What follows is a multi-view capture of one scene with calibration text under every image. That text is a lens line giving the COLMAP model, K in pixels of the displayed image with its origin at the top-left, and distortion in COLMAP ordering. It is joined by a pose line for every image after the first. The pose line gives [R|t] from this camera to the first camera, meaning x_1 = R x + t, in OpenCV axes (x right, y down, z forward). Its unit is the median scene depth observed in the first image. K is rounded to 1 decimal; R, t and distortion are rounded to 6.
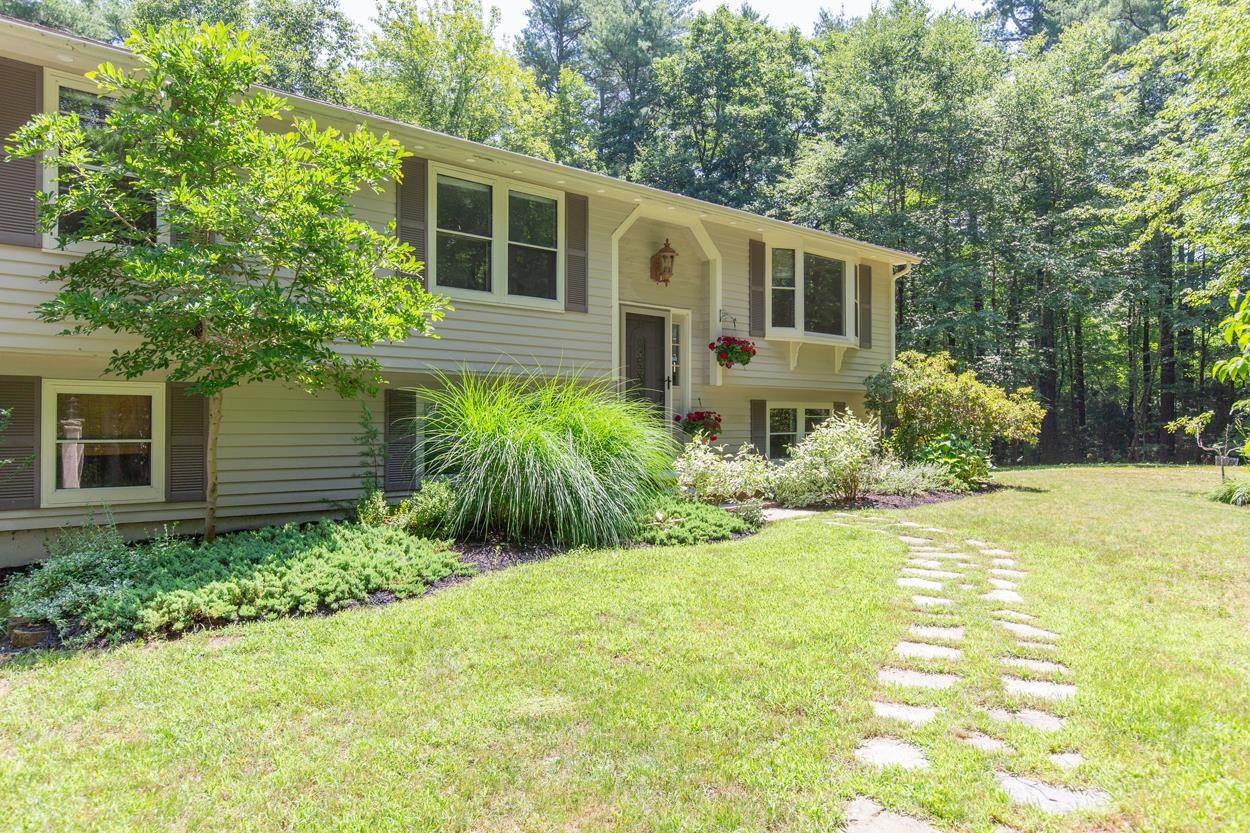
lens RADIAL K [[821.8, 0, 633.5], [0, 821.8, 417.9], [0, 0, 1]] dist [0.006670, 0.000286]
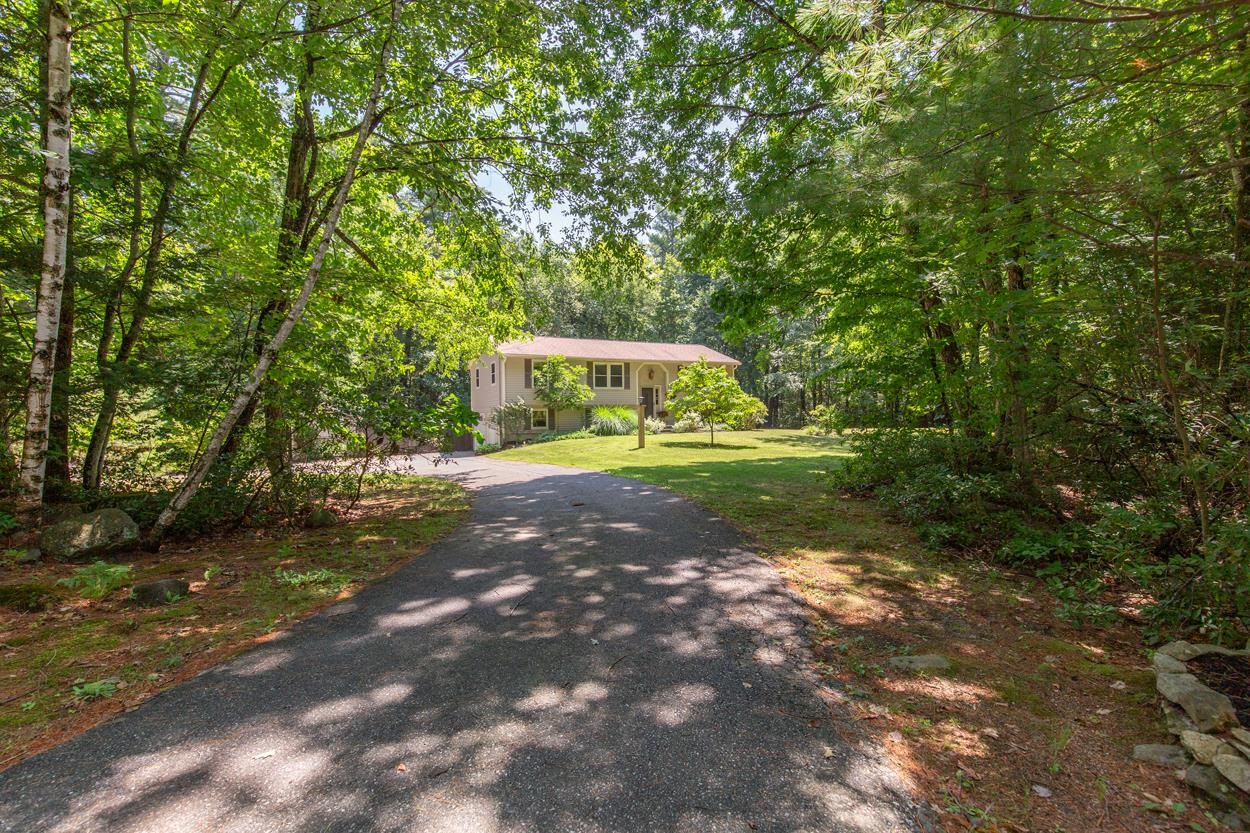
lens RADIAL K [[573.5, 0, 636.6], [0, 573.5, 410.8], [0, 0, 1]] dist [0.004494, 0.000524]
pose [[0.973406, -0.013071, -0.228715, 0.692549], [0.013740, 0.999905, 0.001336, -0.017245], [0.228676, -0.004443, 0.973492, -2.017251]]
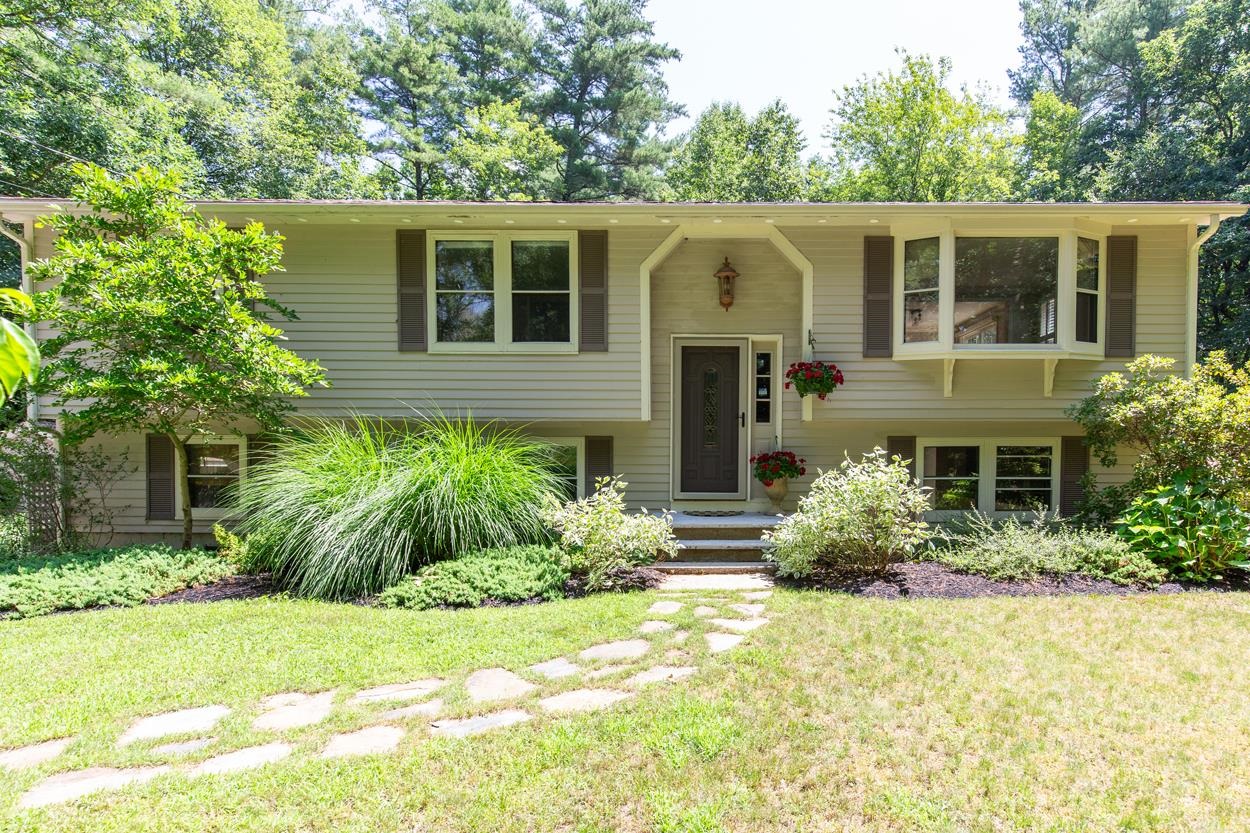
lens RADIAL K [[671.4, 0, 606.4], [0, 671.4, 460.1], [0, 0, 1]] dist [0.012061, 0.002434]
pose [[0.750723, 0.006636, -0.660584, 0.475363], [0.002440, 0.999915, 0.012818, -0.010589], [0.660613, -0.011235, 0.750643, 0.413993]]
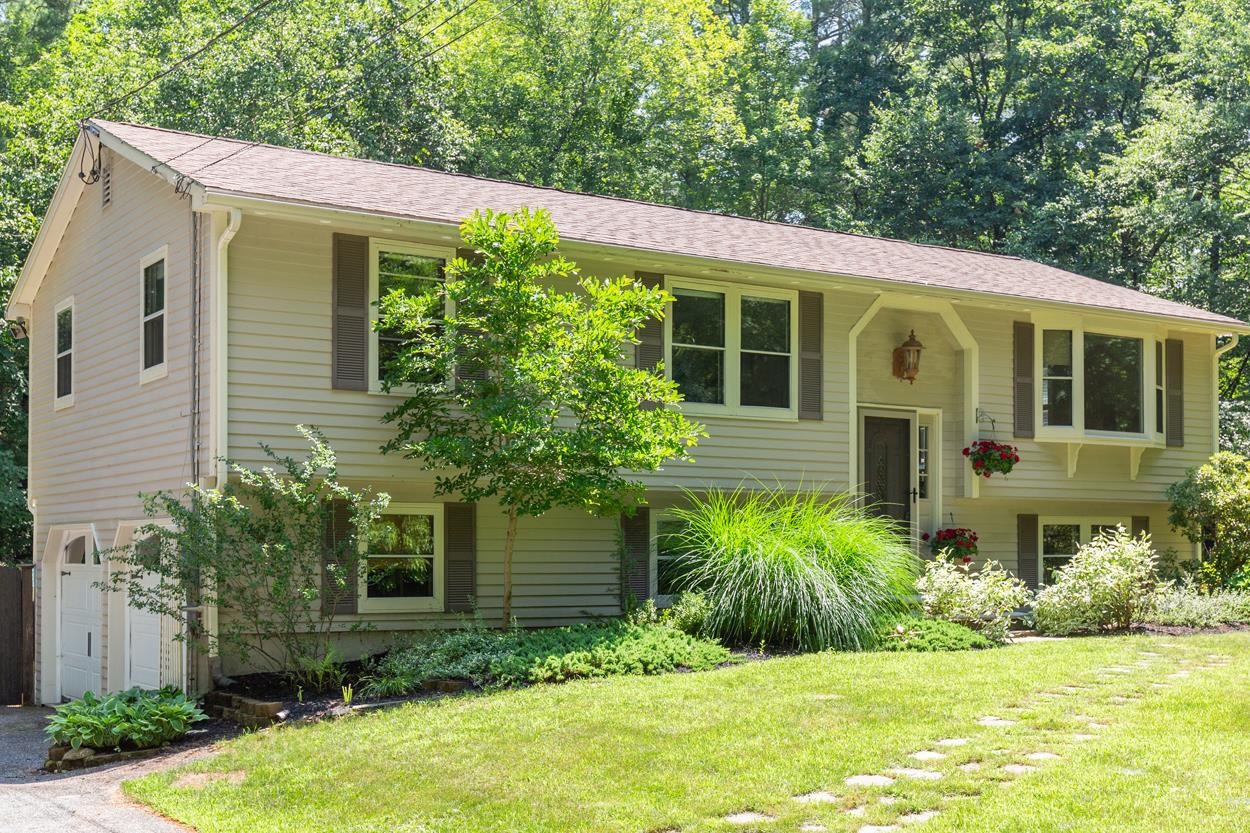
lens RADIAL K [[1583.2, 0, 652.3], [0, 1583.2, 530.1], [0, 0, 1]] dist [0.017368, 0.000000]
pose [[0.990834, -0.002105, -0.135071, -0.006285], [0.001008, 0.999966, -0.008194, 0.007662], [0.135083, 0.007982, 0.990802, -0.779735]]
